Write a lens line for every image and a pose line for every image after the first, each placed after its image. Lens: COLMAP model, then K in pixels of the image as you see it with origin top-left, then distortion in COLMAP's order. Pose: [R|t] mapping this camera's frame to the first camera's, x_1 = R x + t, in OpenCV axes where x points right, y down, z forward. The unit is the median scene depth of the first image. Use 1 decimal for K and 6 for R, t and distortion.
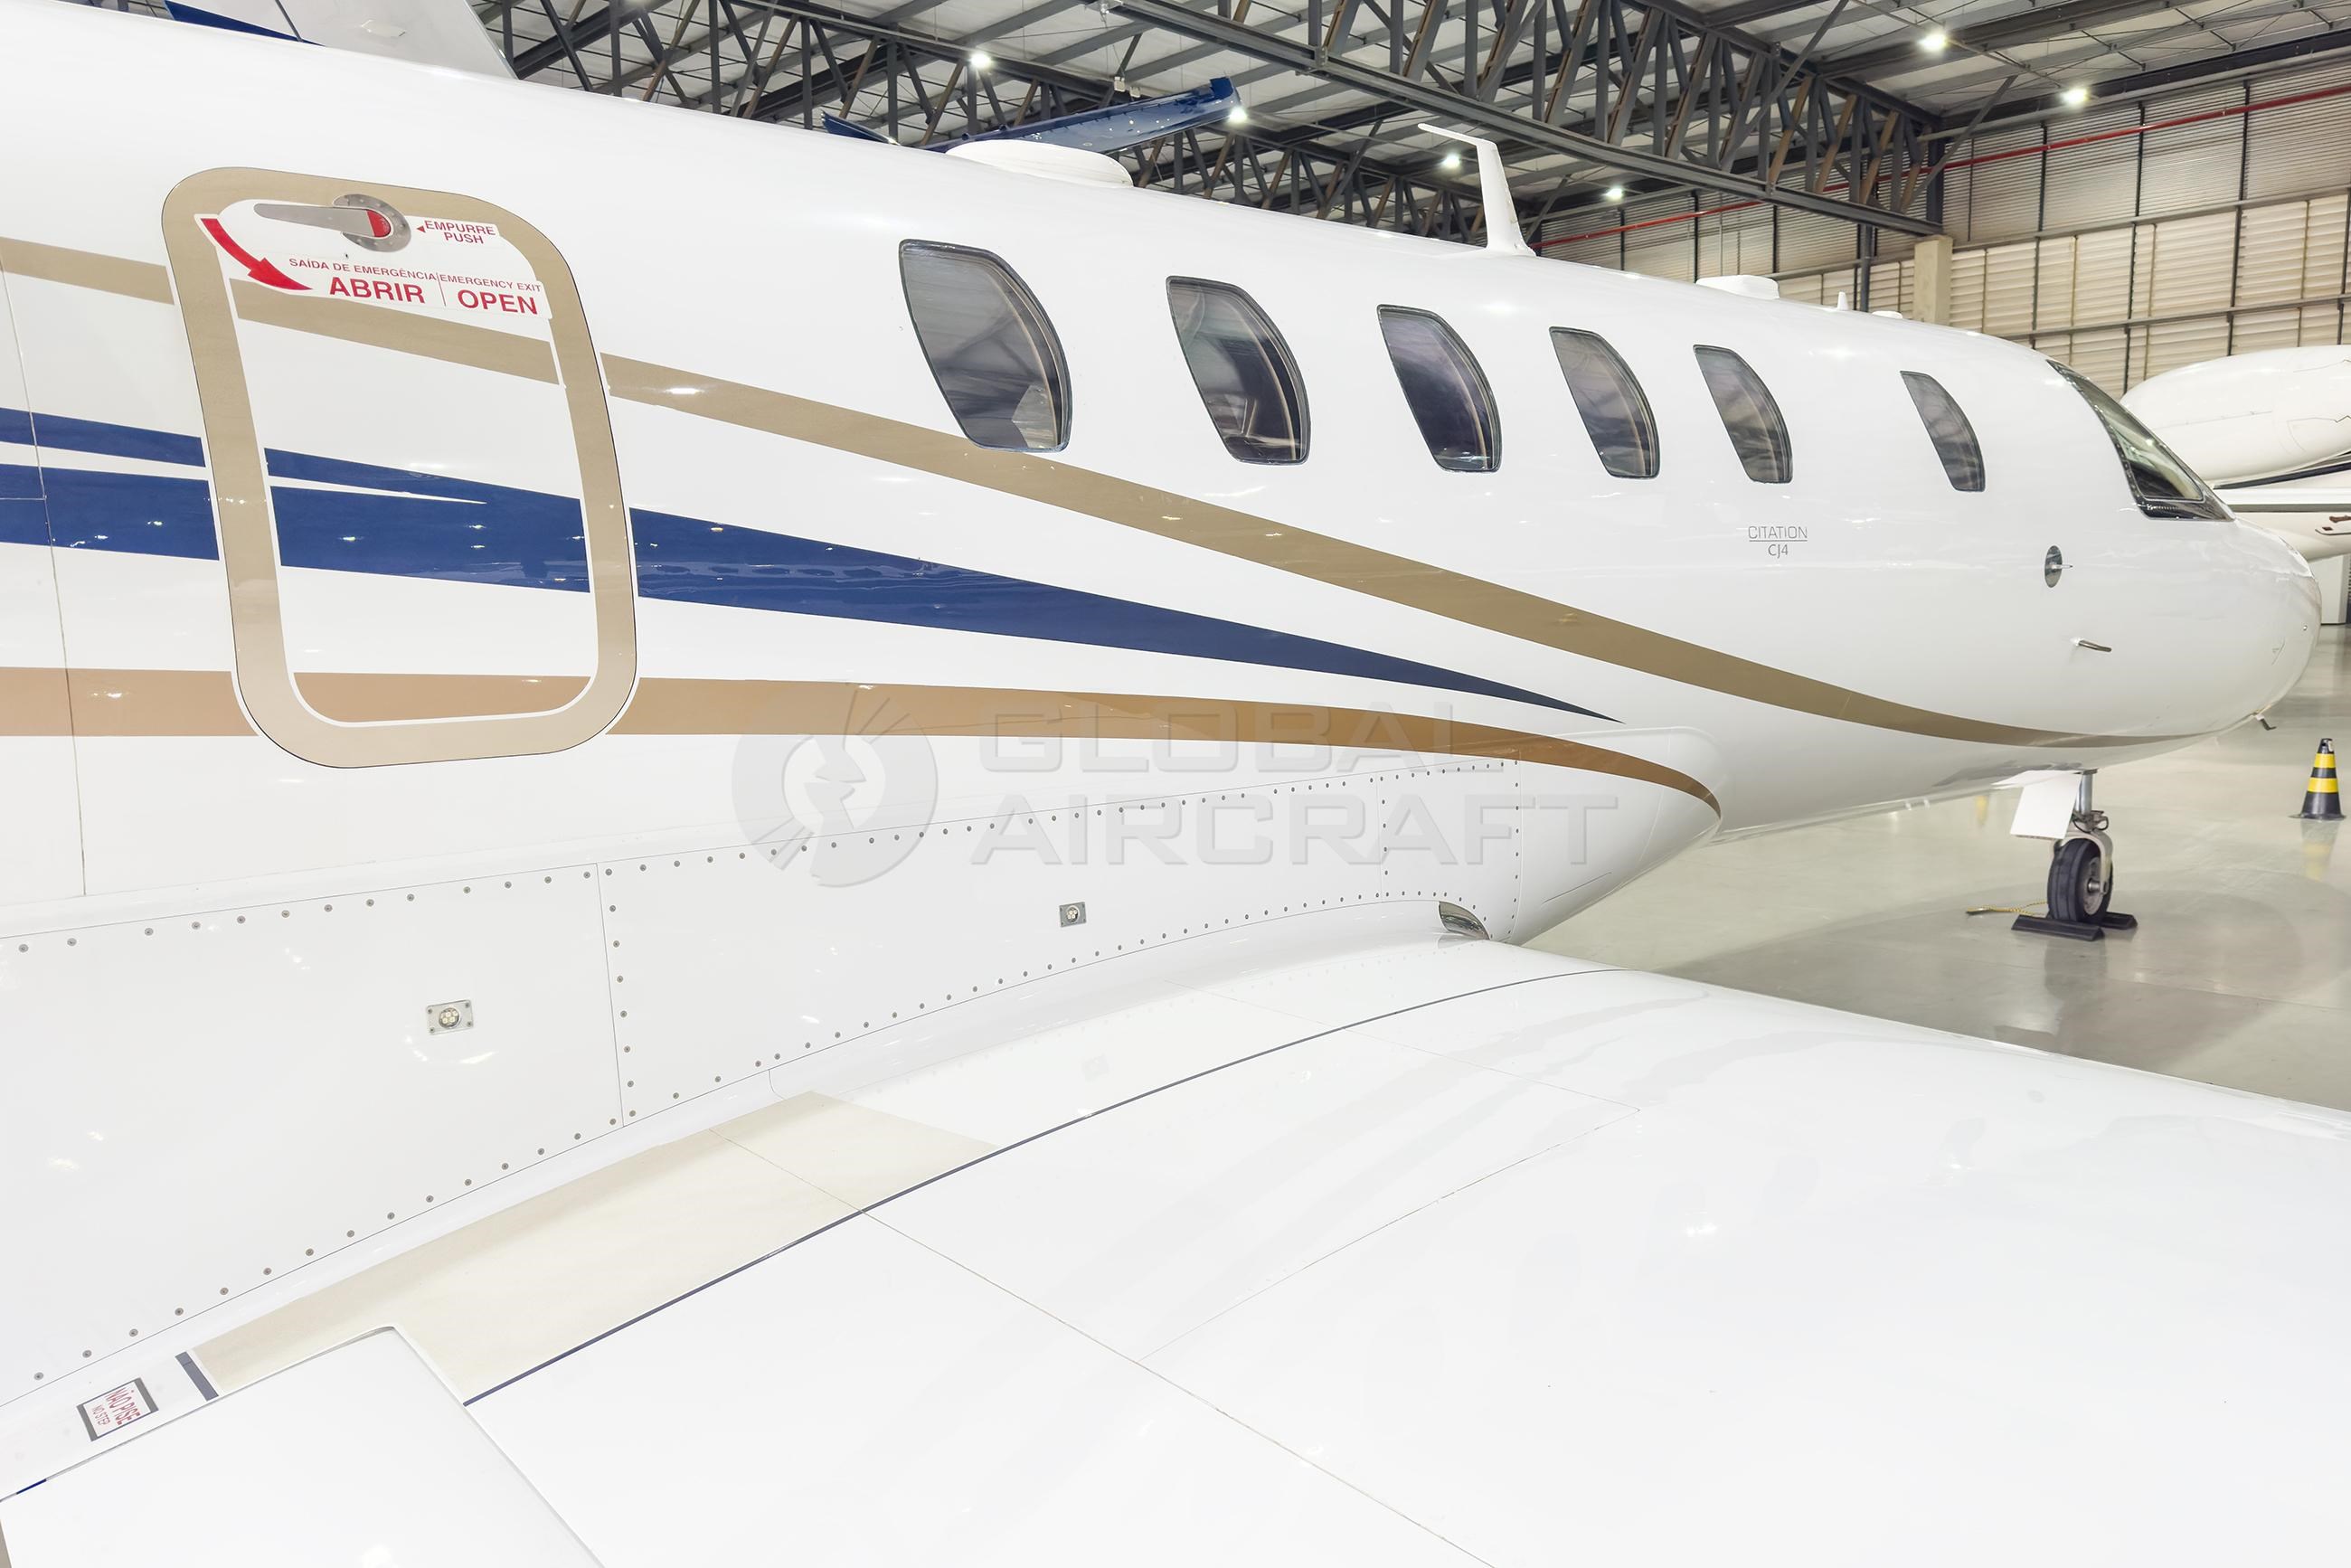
lens RADIAL K [[1674.2, 0, 1172.8], [0, 1674.2, 786.0], [0, 0, 1]] dist [0.012869, 0.004312]
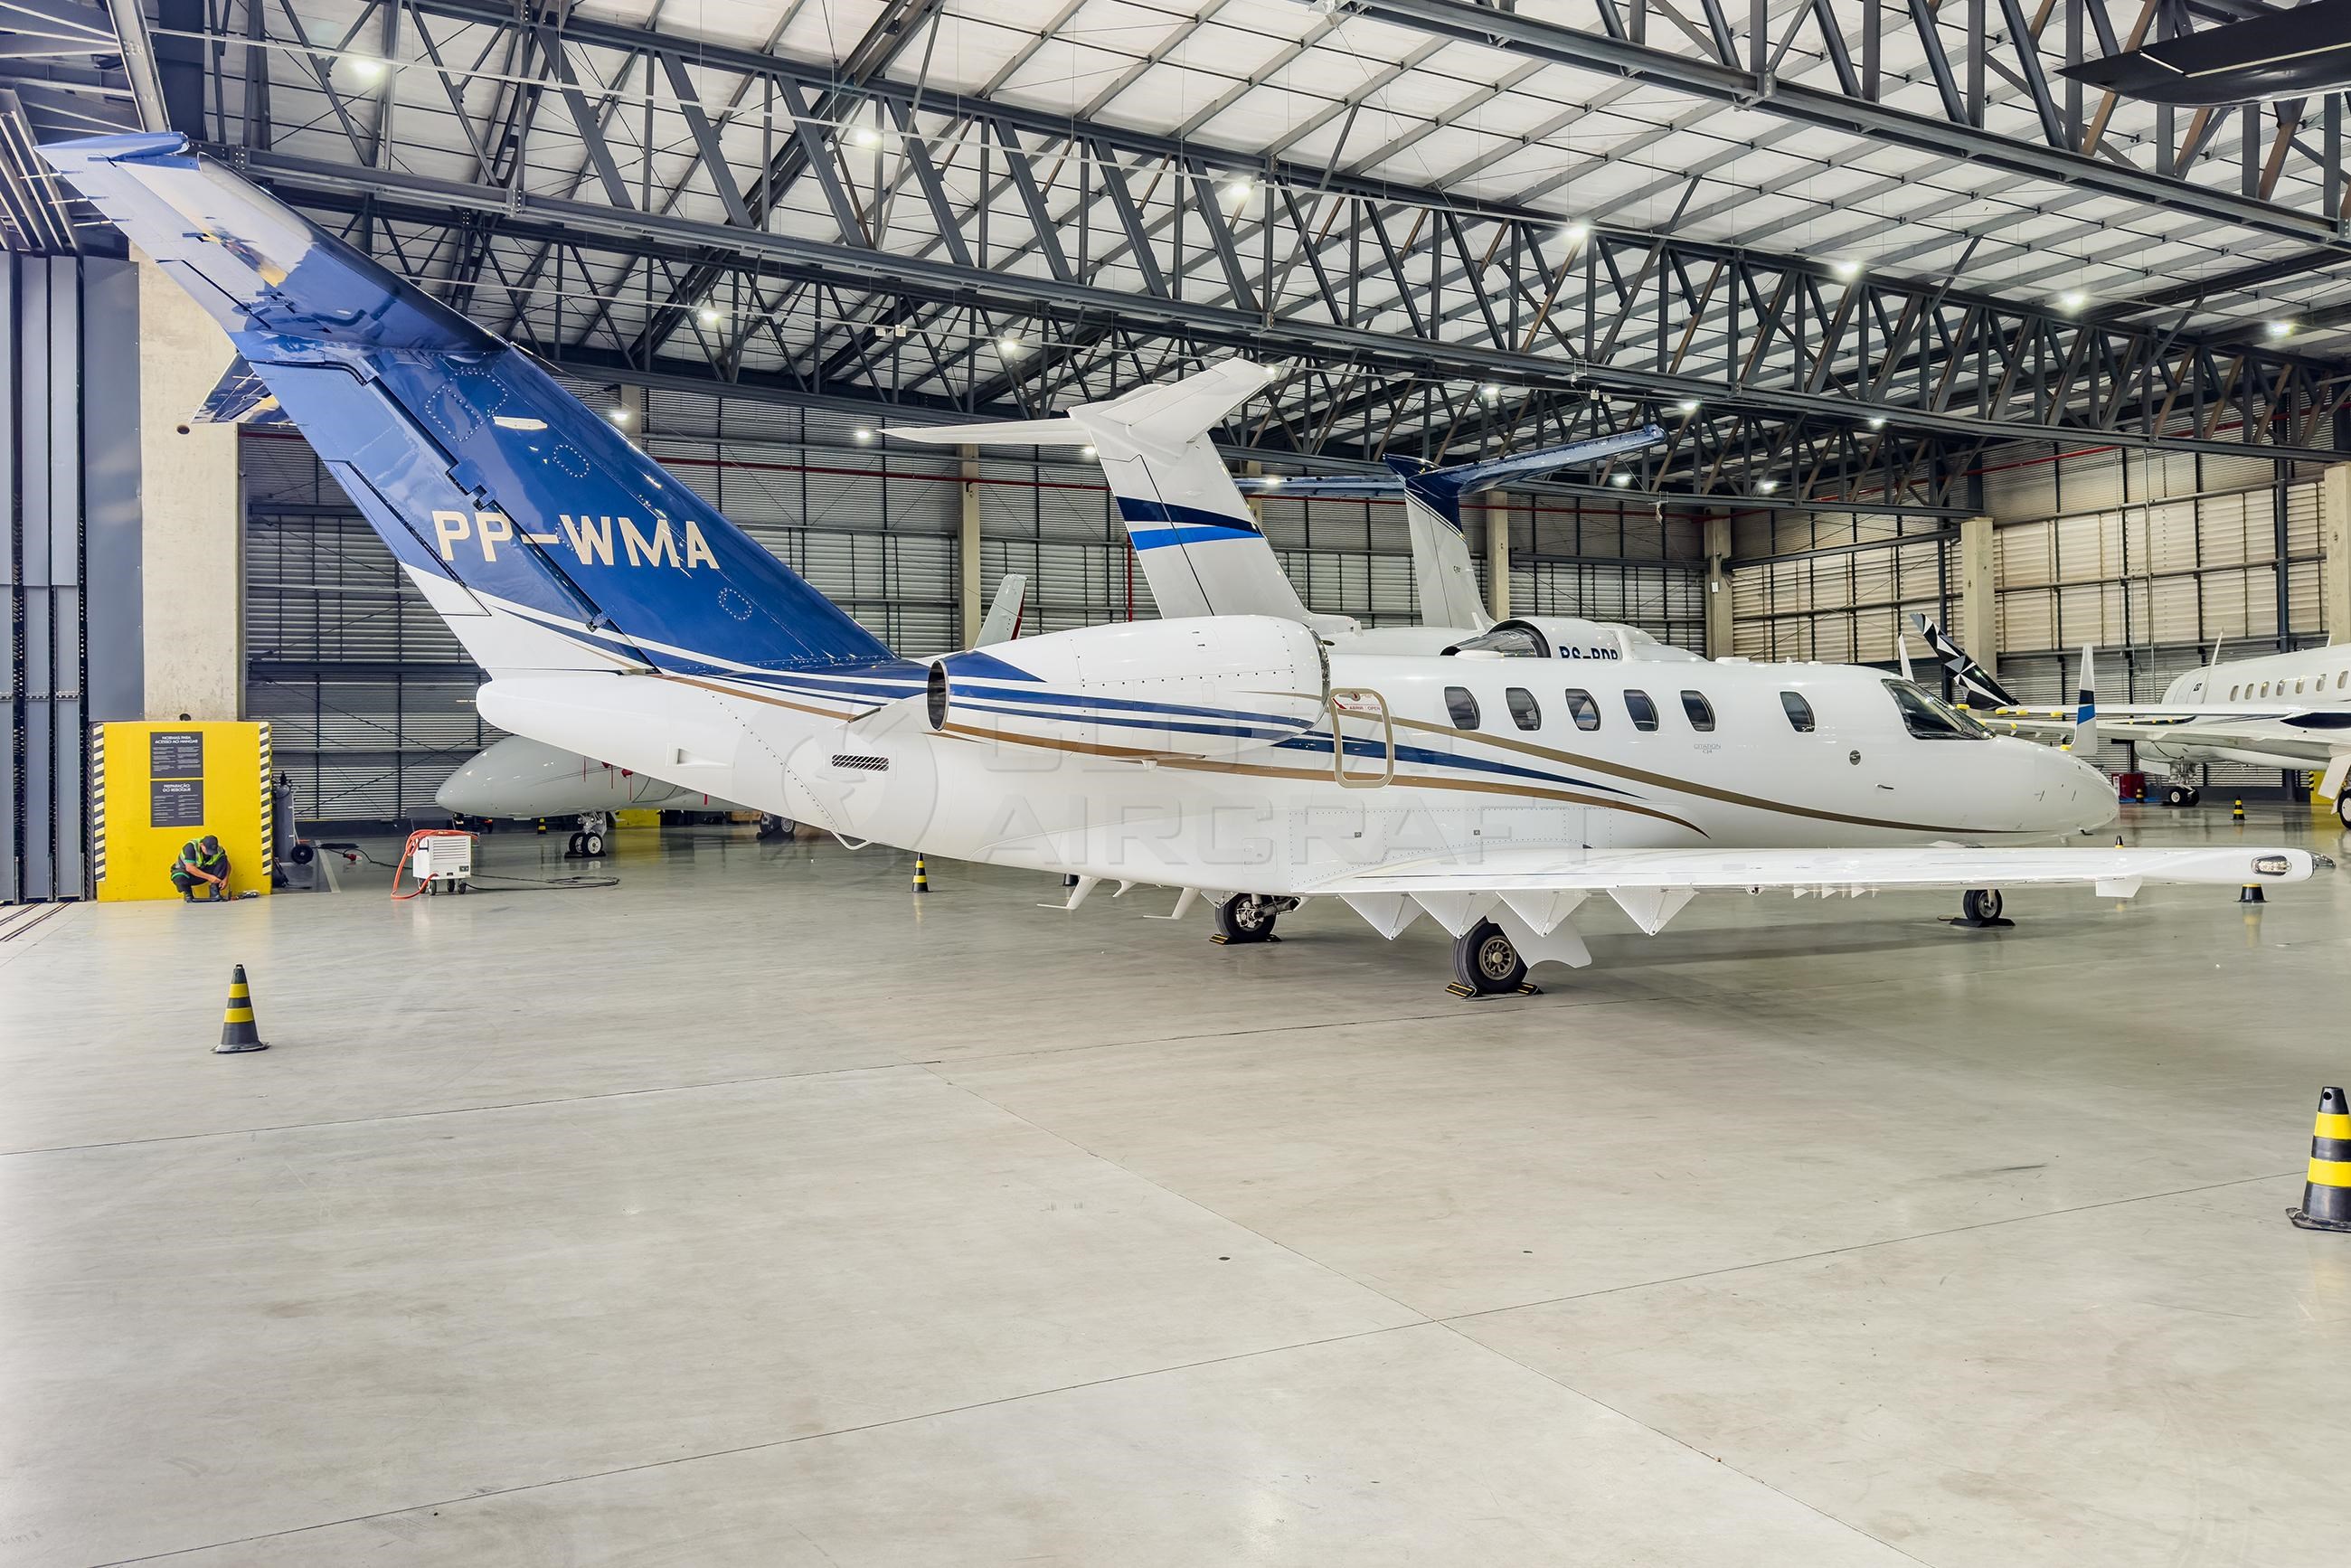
lens RADIAL K [[1674.2, 0, 1171.6], [0, 1674.2, 774.8], [0, 0, 1]] dist [0.012869, 0.004312]
pose [[0.952749, 0.029945, -0.302280, 0.072868], [-0.057592, 0.994887, -0.082967, 0.048782], [0.298250, 0.096455, 0.949602, -0.498284]]
